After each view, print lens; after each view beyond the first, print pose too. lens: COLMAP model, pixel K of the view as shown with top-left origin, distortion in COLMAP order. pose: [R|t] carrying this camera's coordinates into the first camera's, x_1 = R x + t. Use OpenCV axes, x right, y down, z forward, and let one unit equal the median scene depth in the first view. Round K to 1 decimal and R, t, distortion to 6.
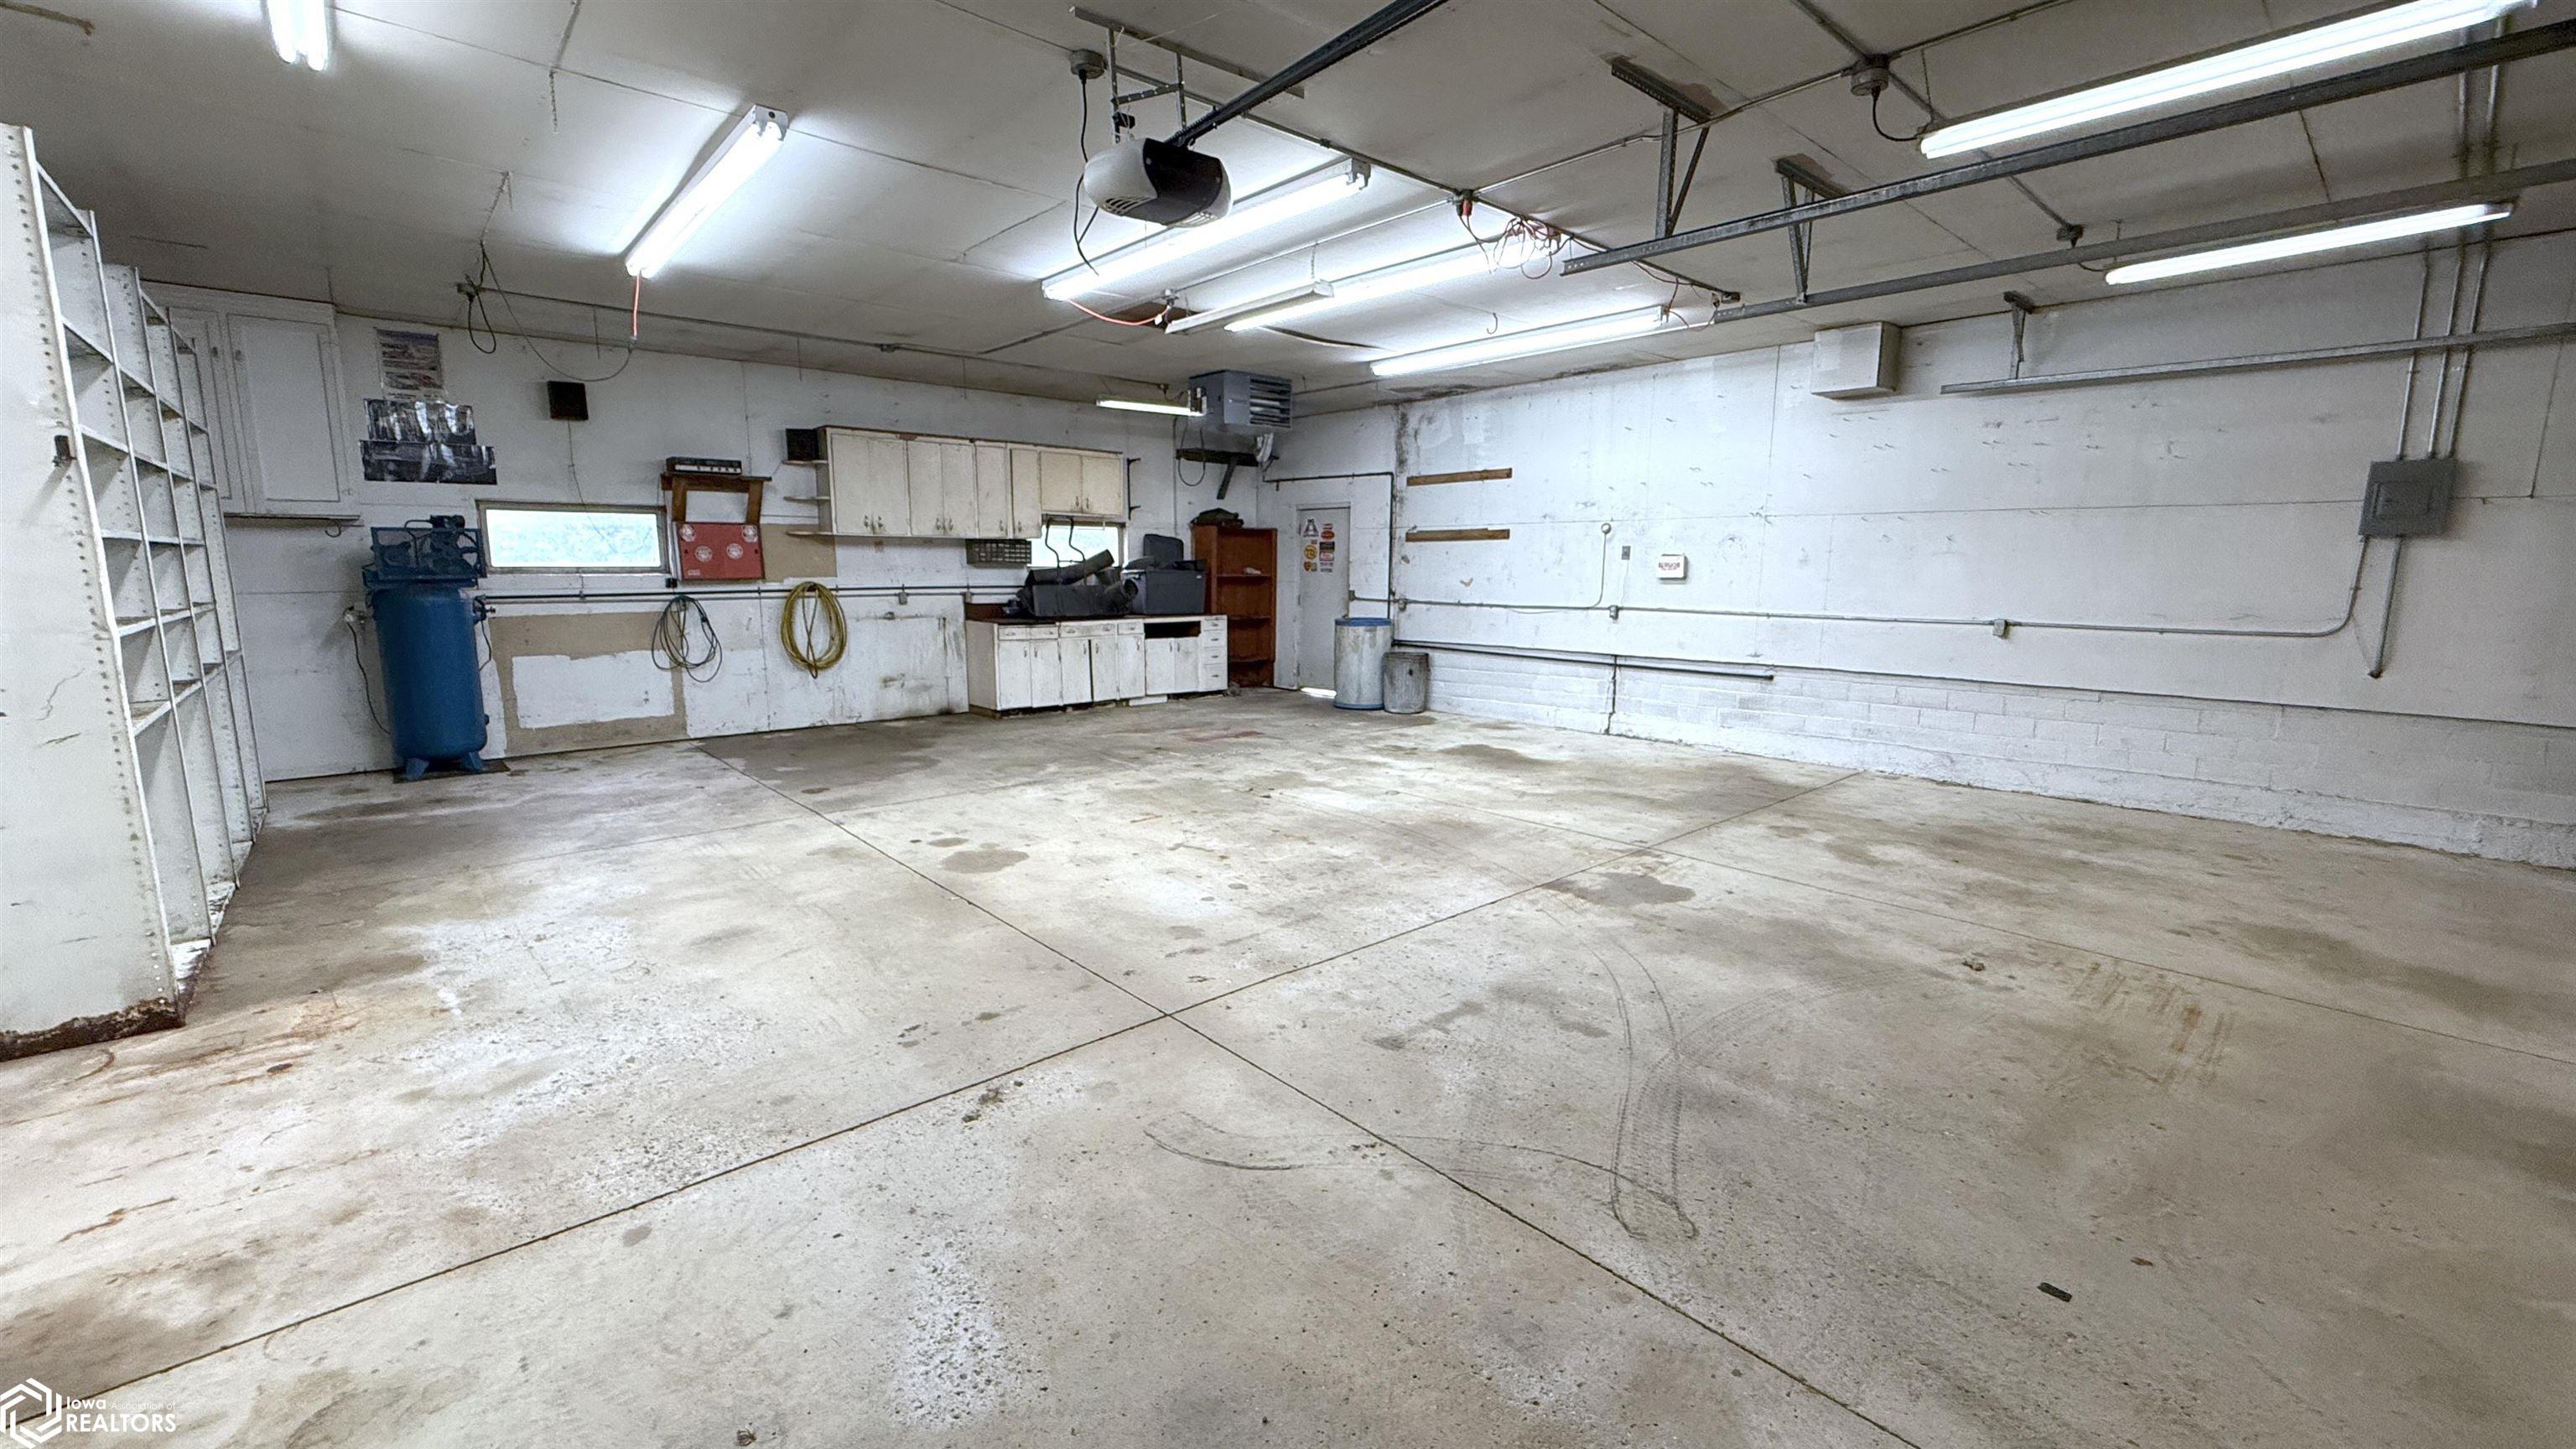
lens RADIAL K [[1029.1, 0, 1288.5], [0, 1029.1, 721.6], [0, 0, 1]] dist [0.001617, -0.000032]
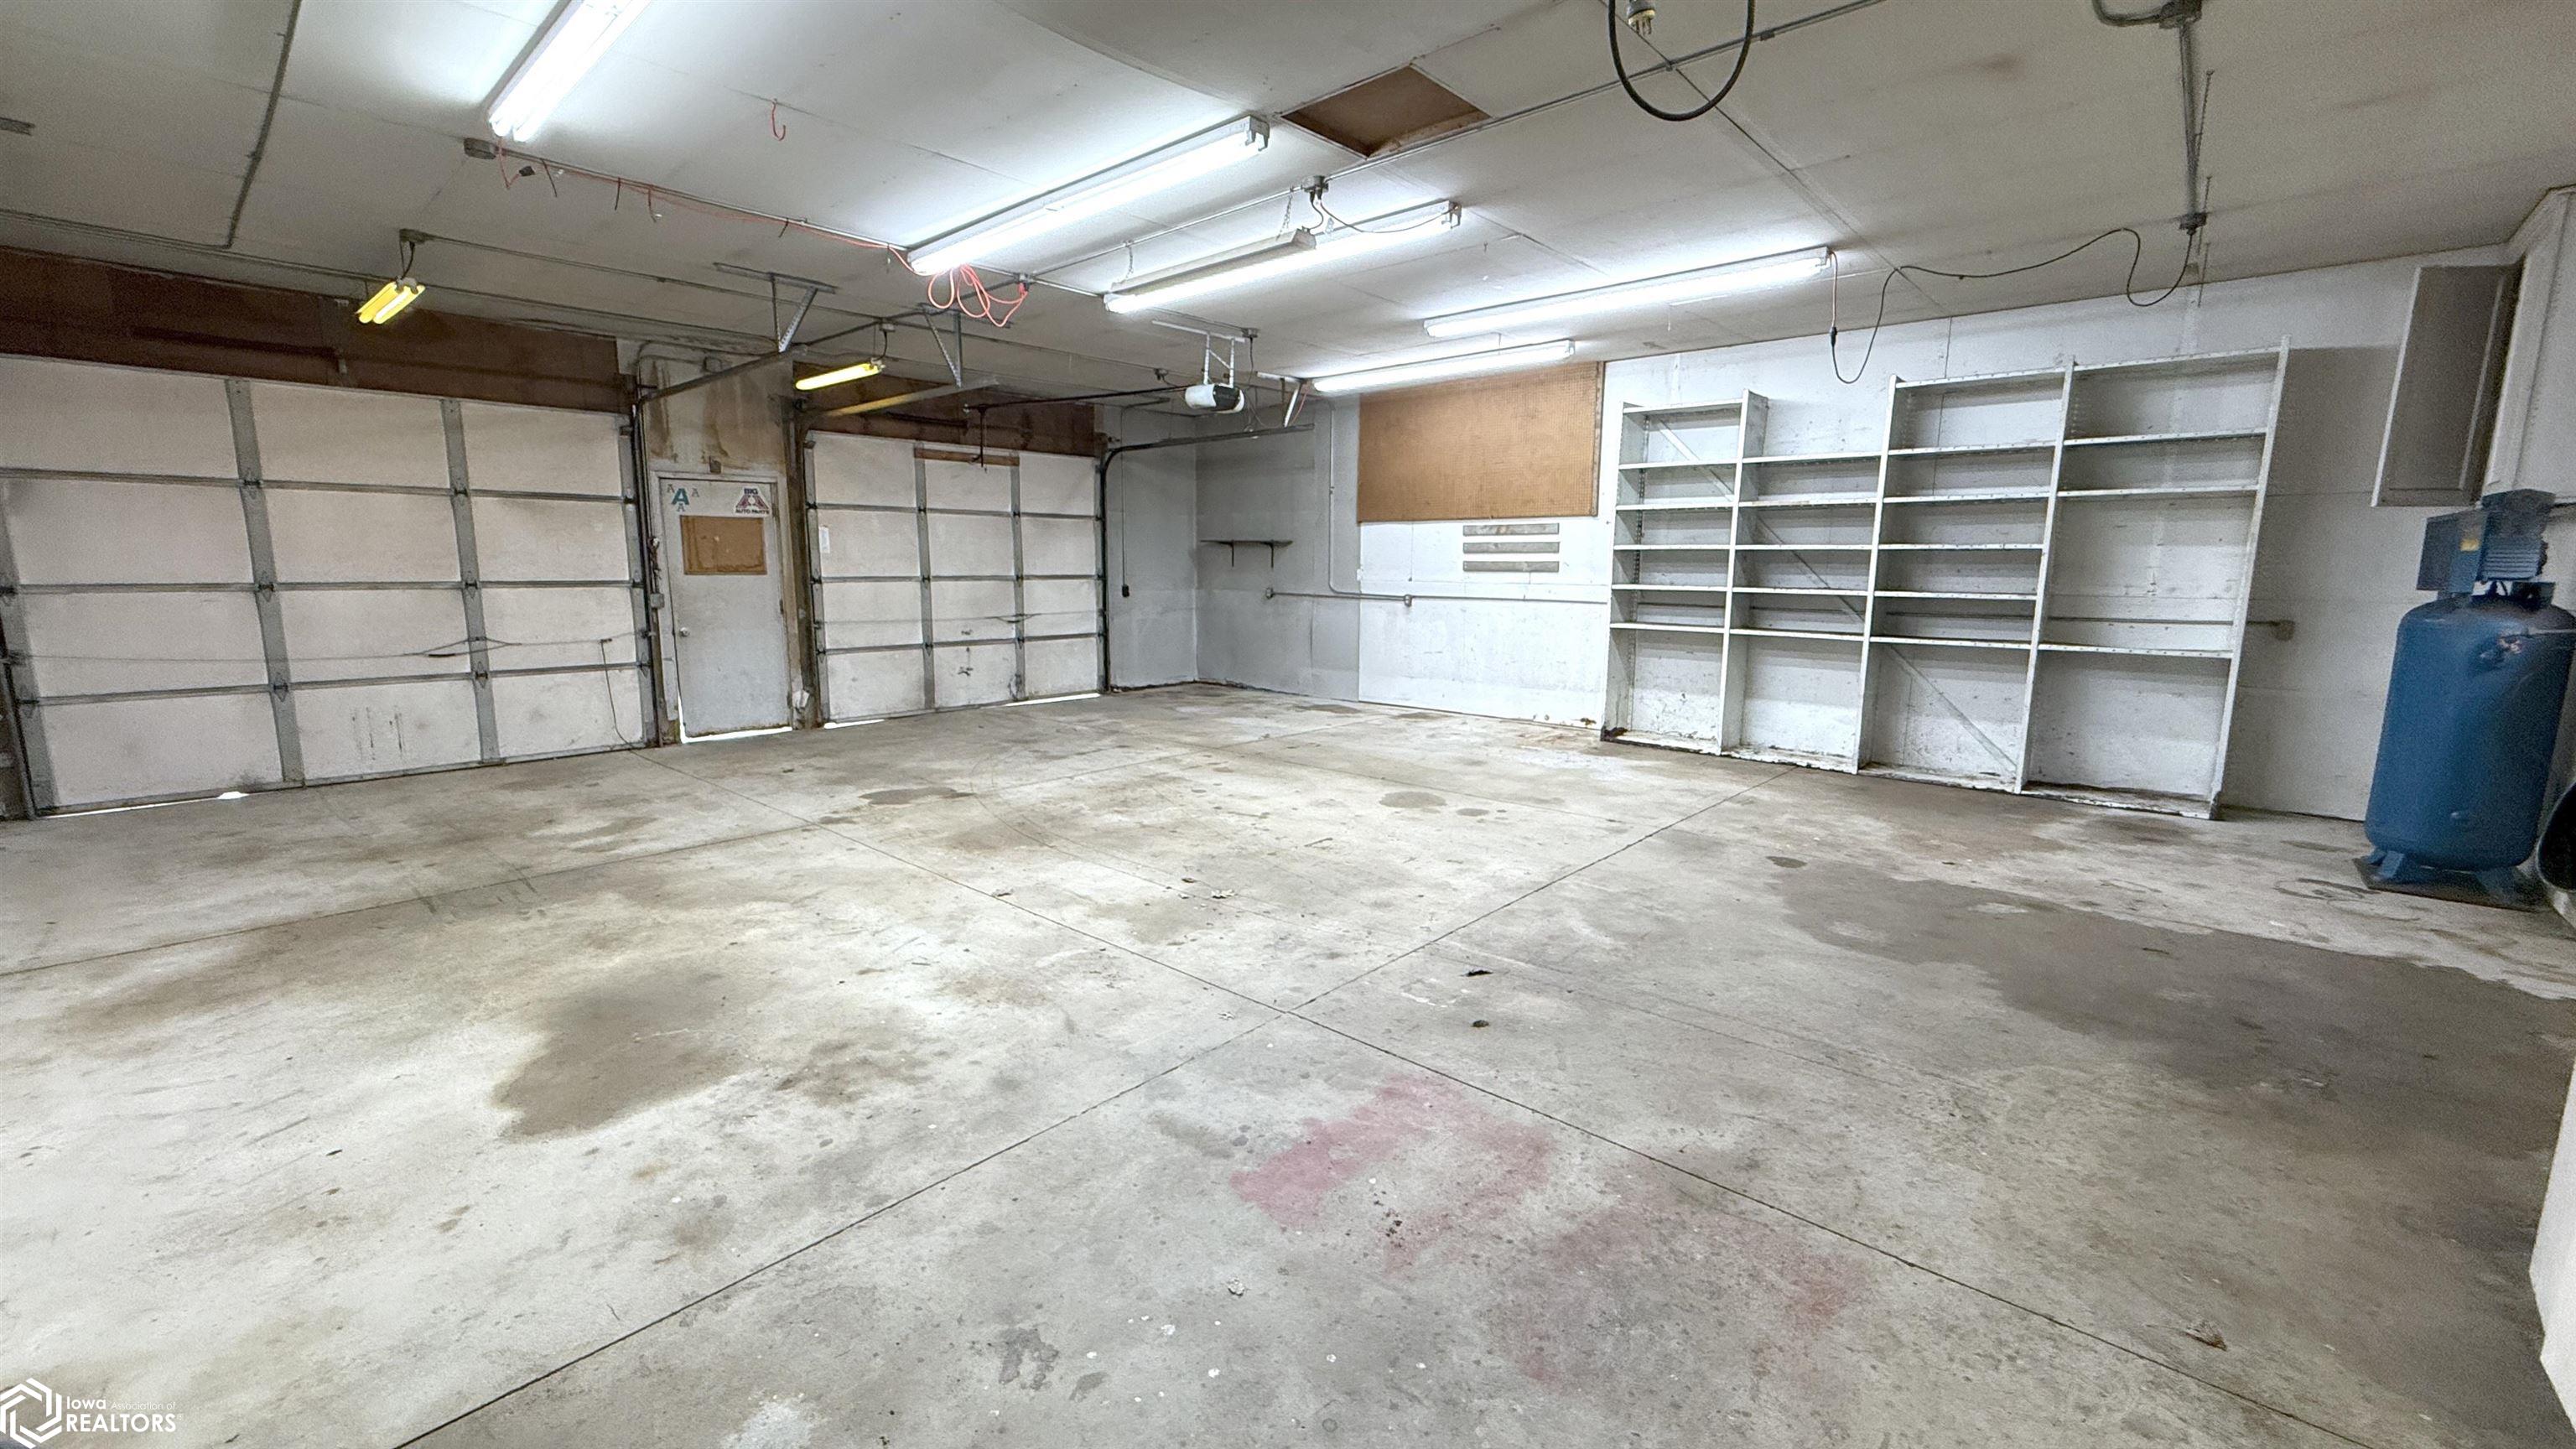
lens RADIAL K [[1029.1, 0, 1287.5], [0, 1029.1, 728.3], [0, 0, 1]] dist [0.001617, -0.000032]
pose [[-0.994246, 0.015217, -0.106037, -0.017468], [-0.018043, 0.951929, 0.305787, -0.277938], [0.105593, 0.305940, -0.946177, 1.857285]]
